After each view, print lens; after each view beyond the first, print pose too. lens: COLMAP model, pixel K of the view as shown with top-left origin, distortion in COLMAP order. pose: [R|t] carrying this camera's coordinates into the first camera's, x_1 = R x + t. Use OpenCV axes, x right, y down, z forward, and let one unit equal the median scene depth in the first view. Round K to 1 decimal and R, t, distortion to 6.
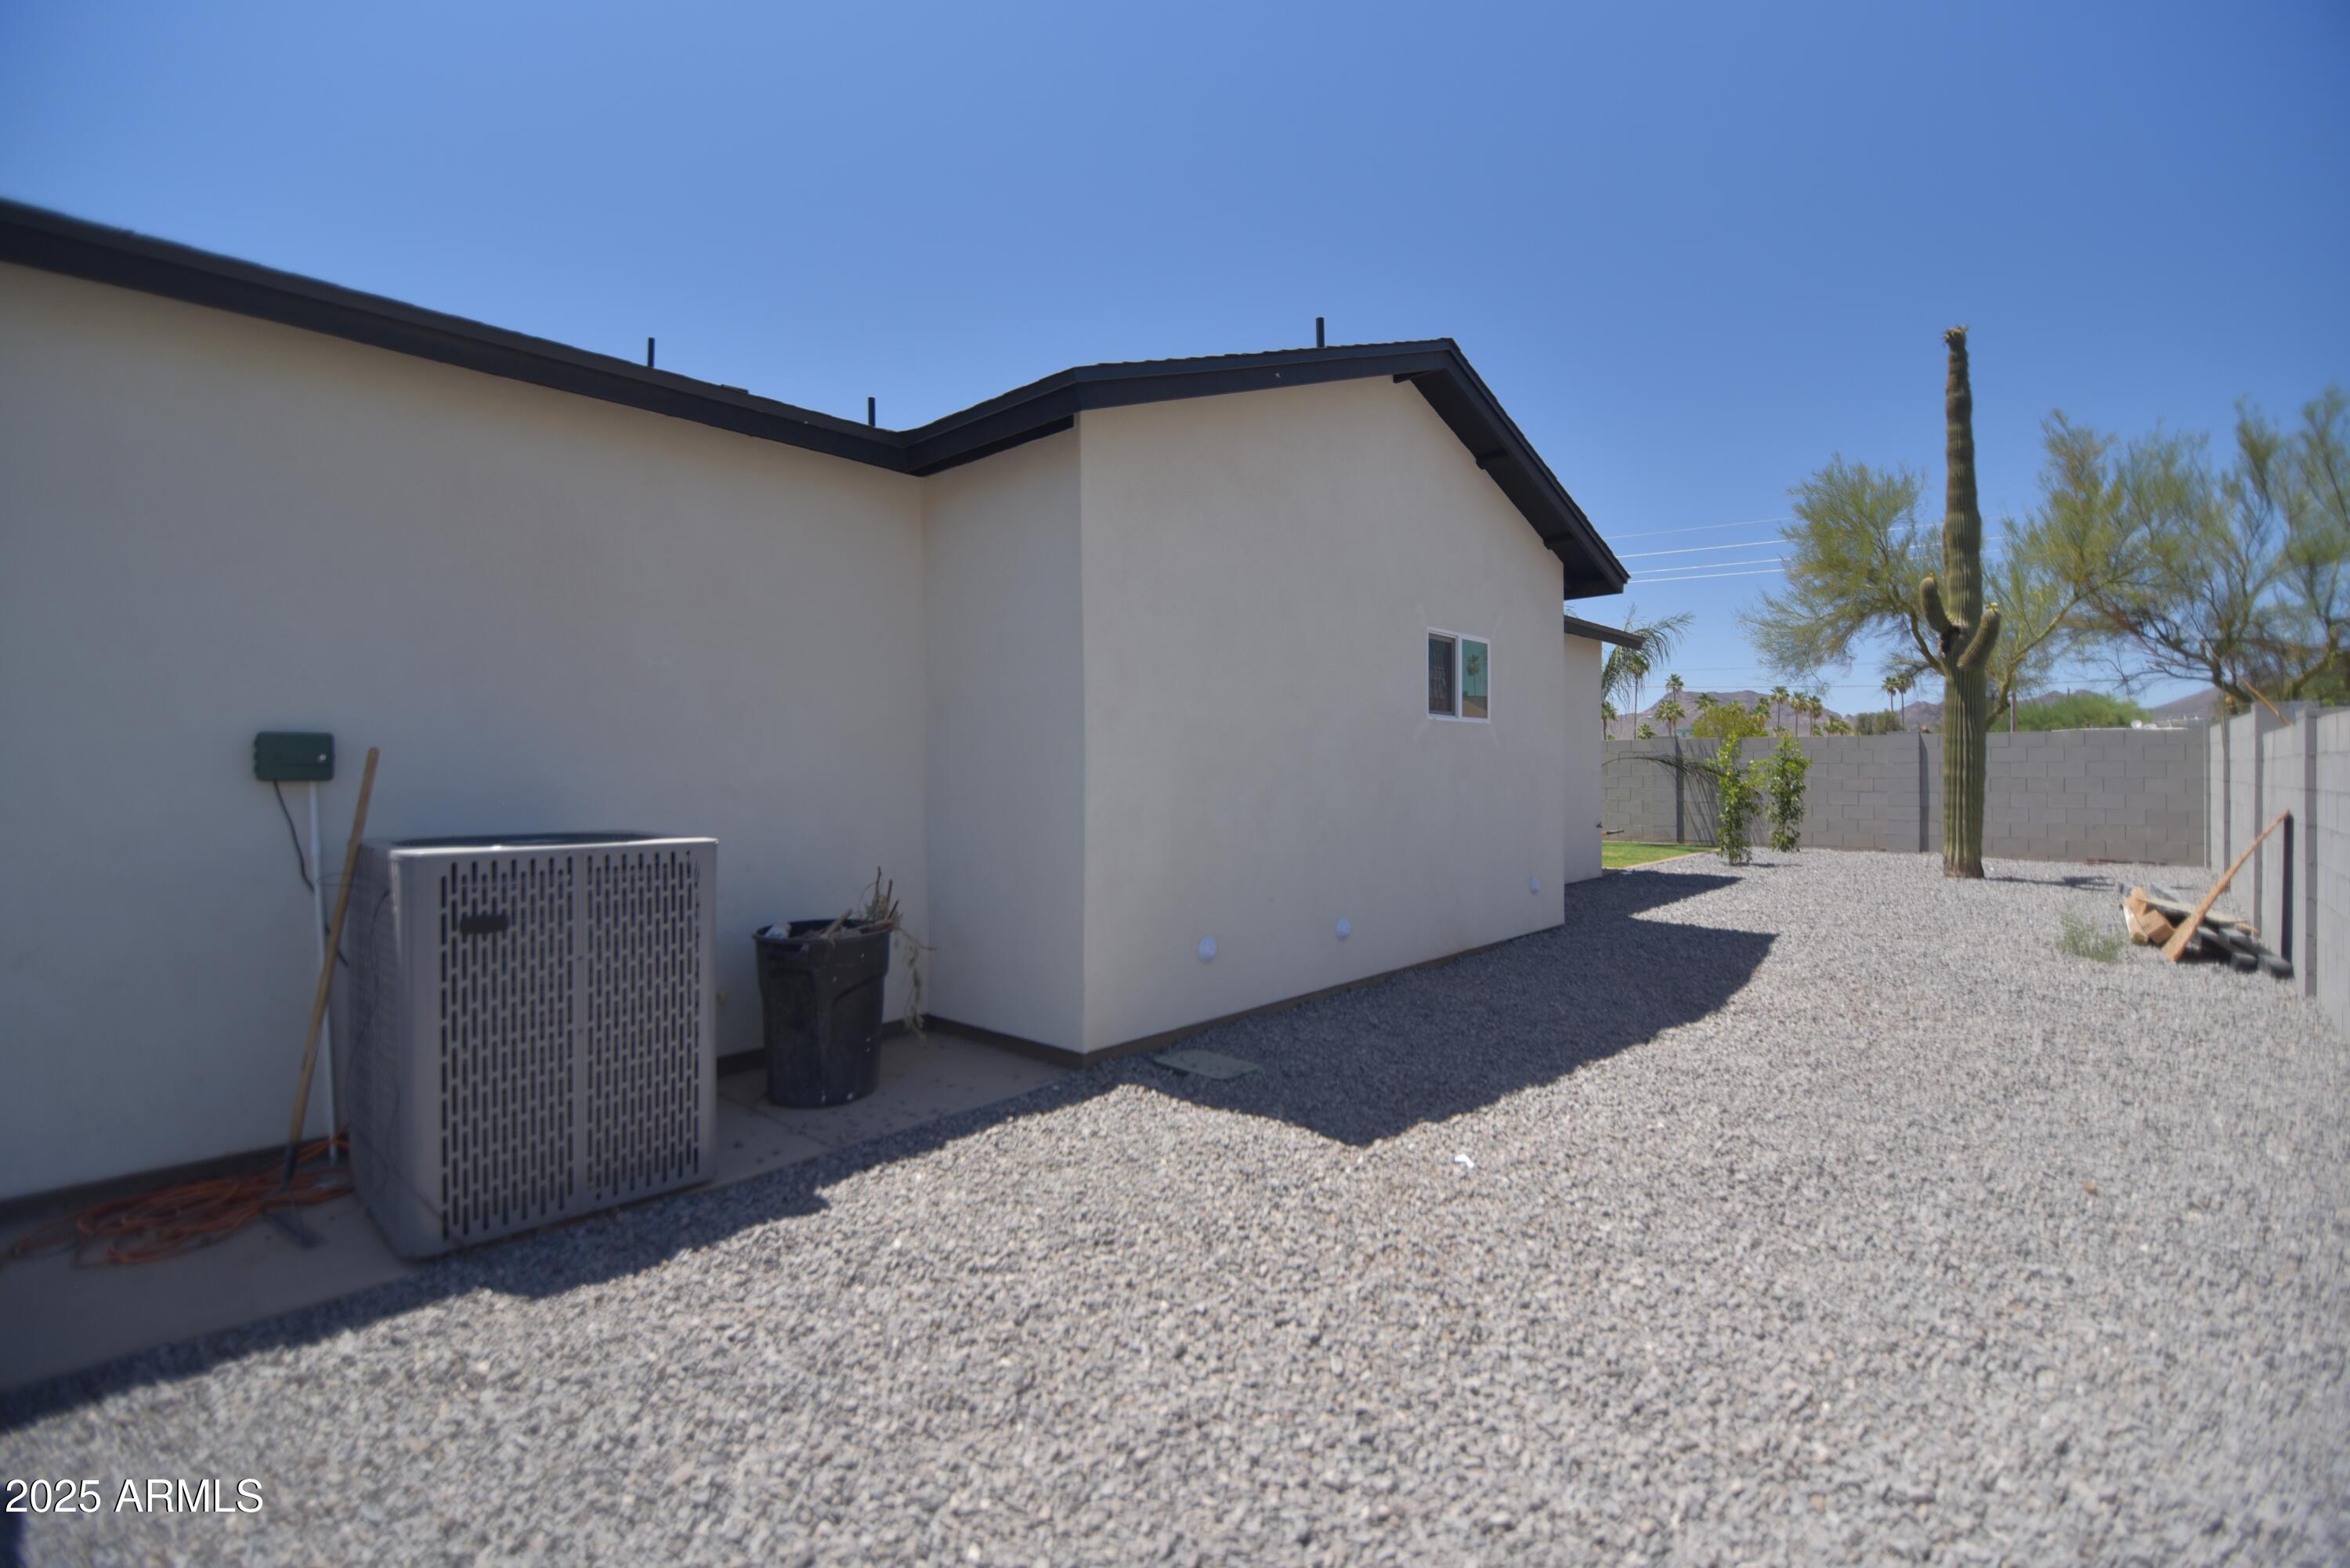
lens RADIAL K [[1060.3, 0, 1175.0], [0, 1060.3, 784.0], [0, 0, 1]] dist [-0.004599, -0.007175]
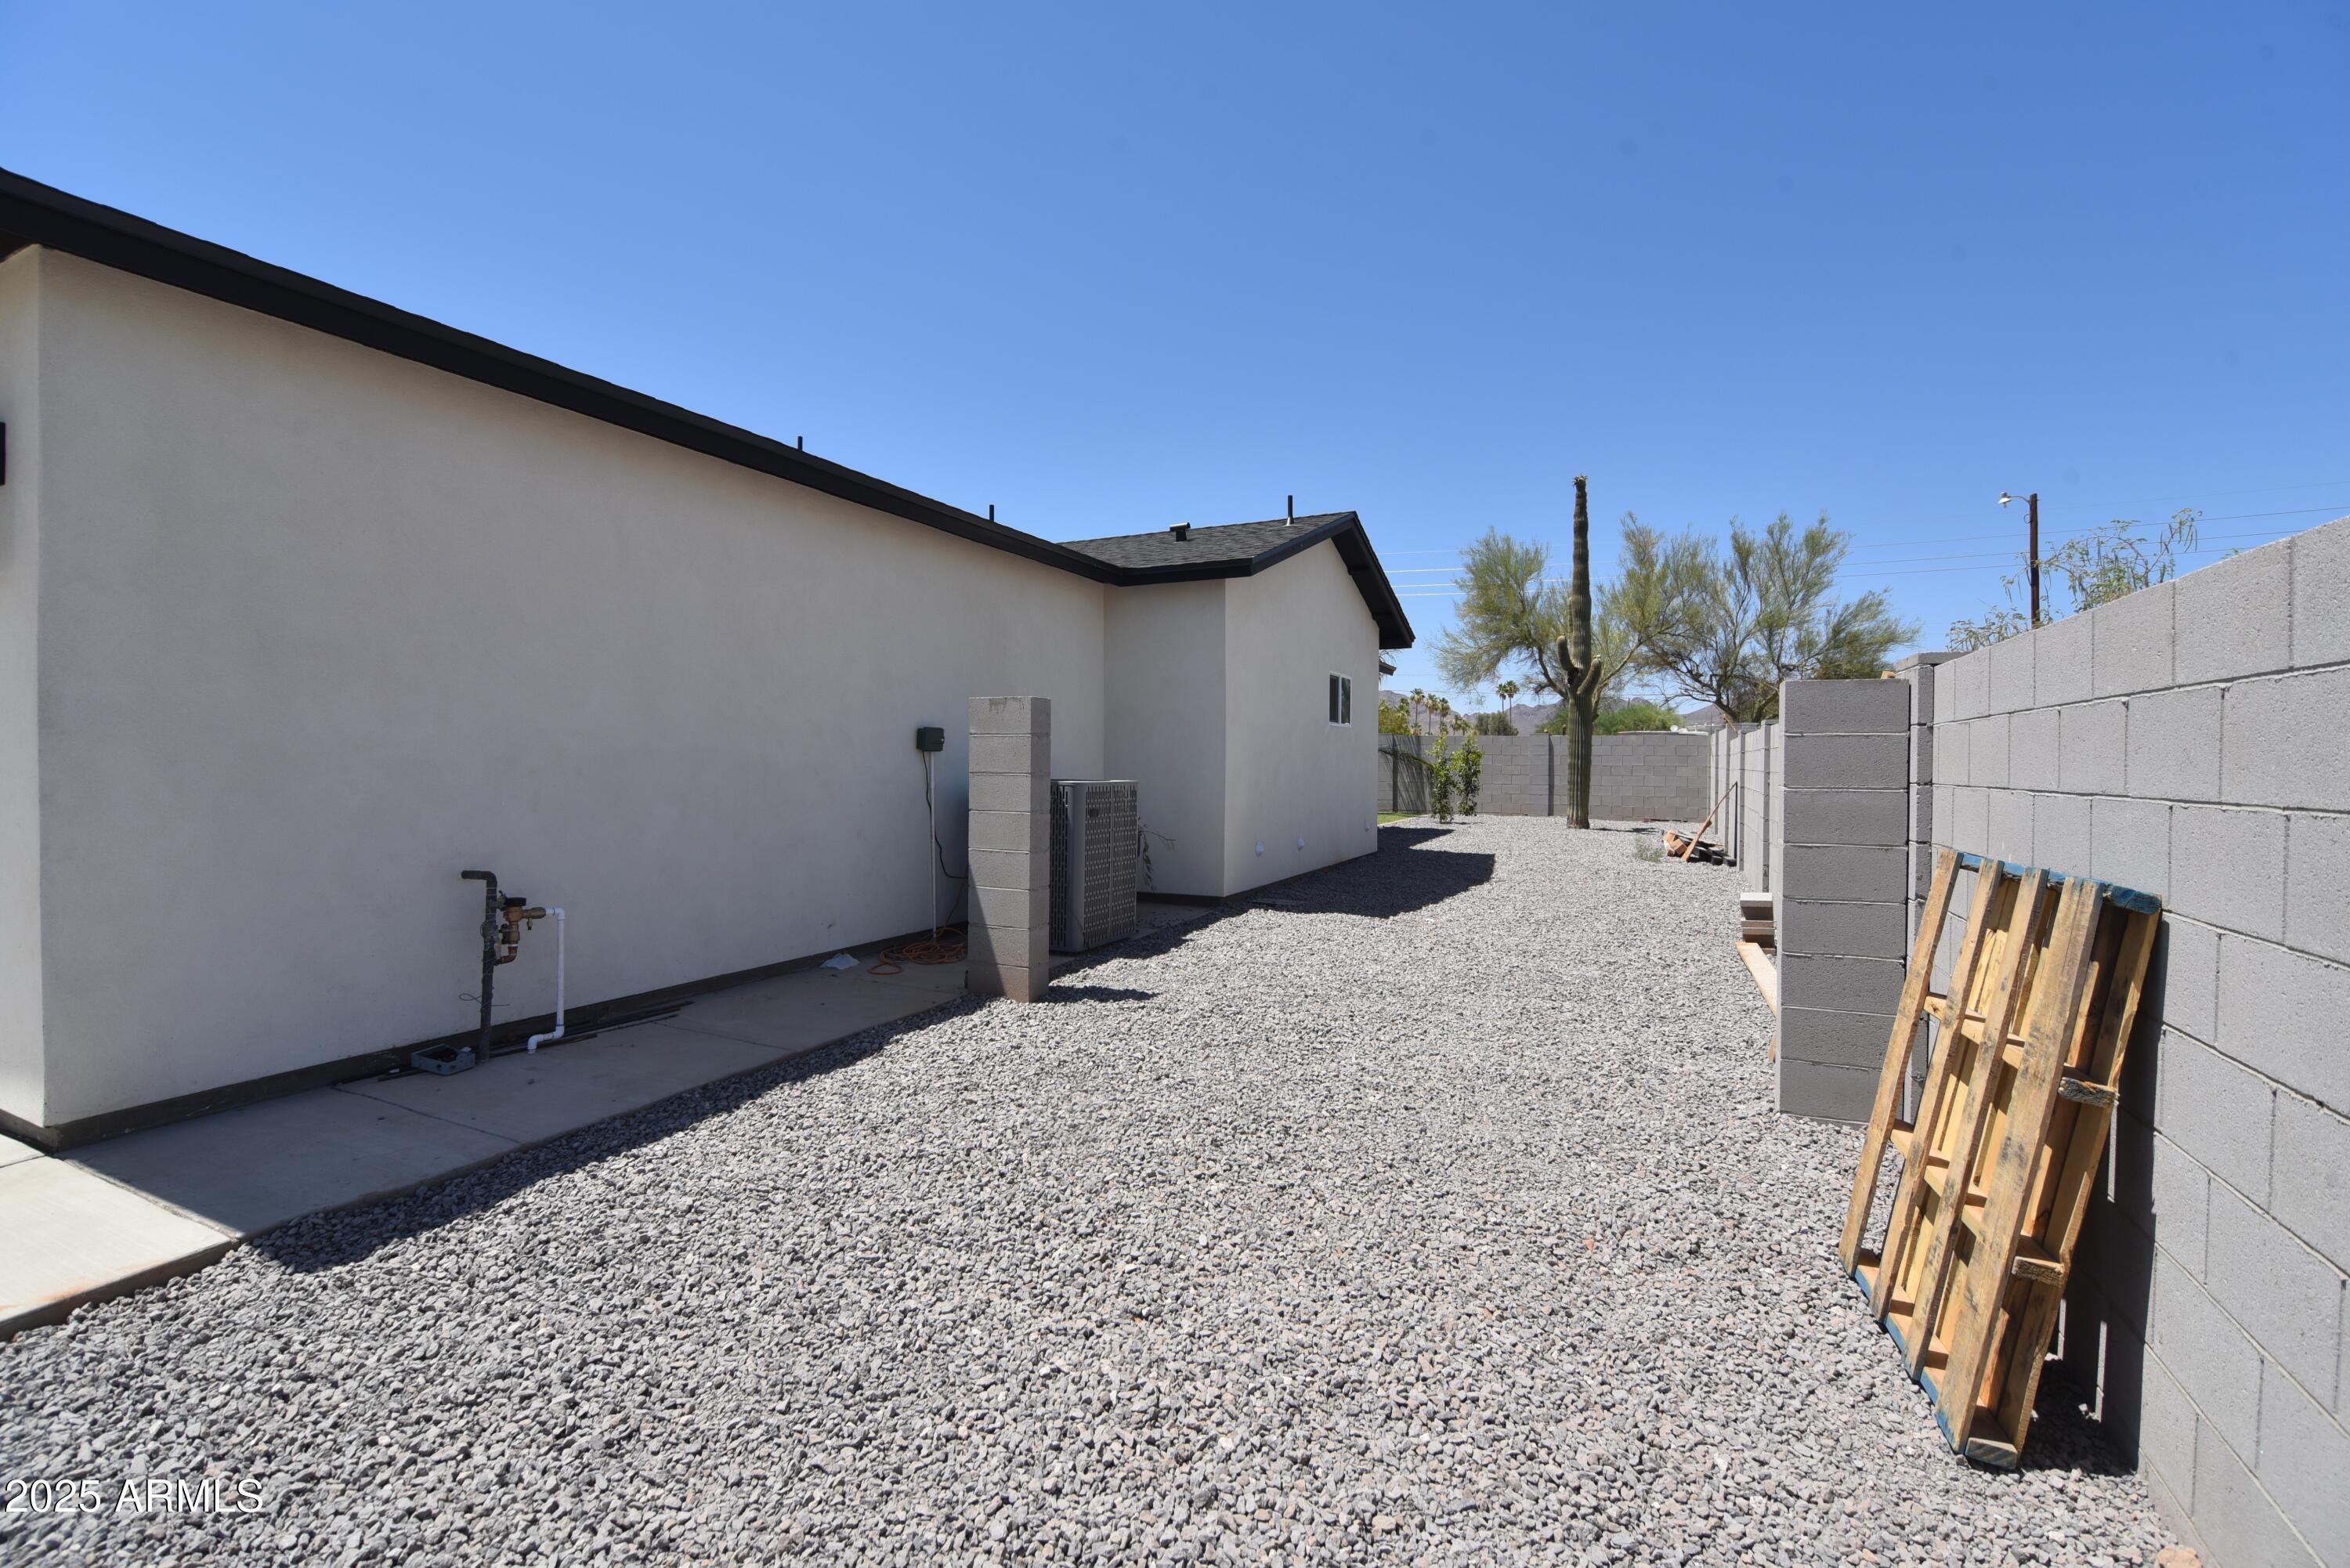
lens RADIAL K [[1060.3, 0, 1175.0], [0, 1060.3, 784.0], [0, 0, 1]] dist [-0.004599, -0.007175]
pose [[0.955090, 0.004428, 0.296284, -0.194320], [-0.008039, 0.999907, 0.010972, 0.006734], [-0.296208, -0.012862, 0.955037, -0.215706]]
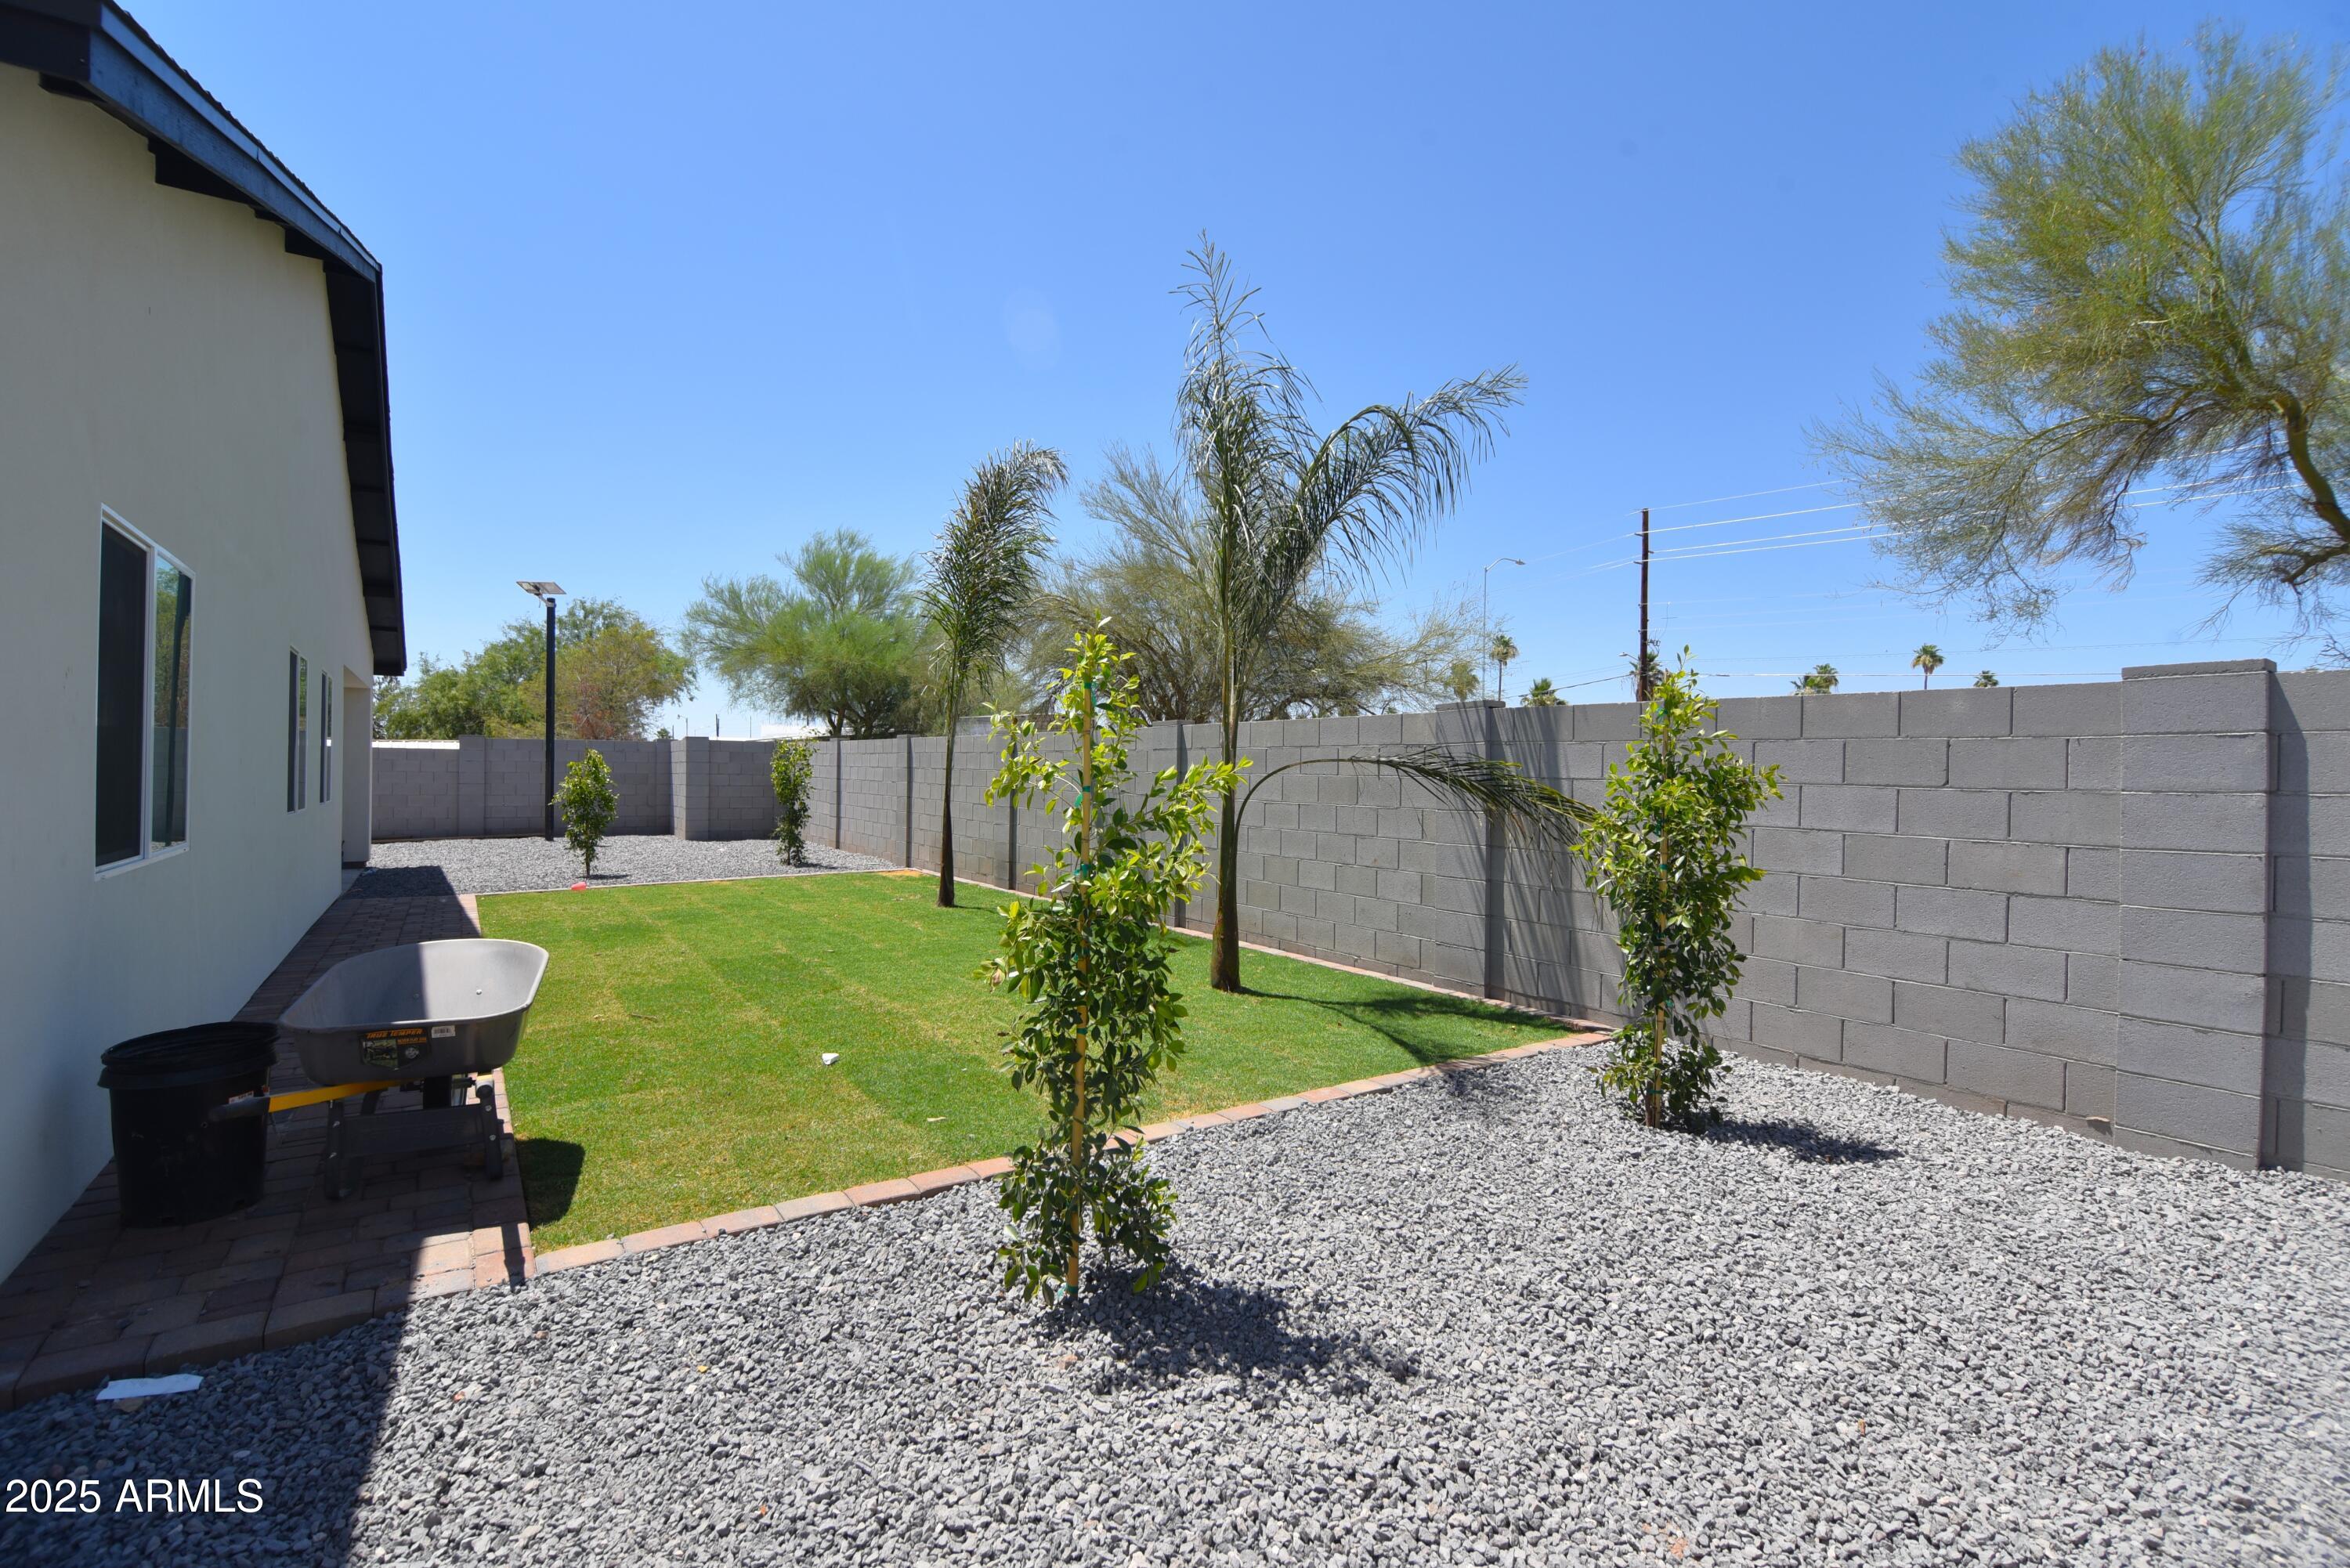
lens RADIAL K [[1088.5, 0, 1175.0], [0, 1088.5, 784.0], [0, 0, 1]] dist [-0.007495, -0.000623]
pose [[0.978871, 0.027092, -0.202678, 0.436289], [-0.026794, 0.999632, 0.004216, -0.014228], [0.202717, 0.001303, 0.979236, 0.606478]]
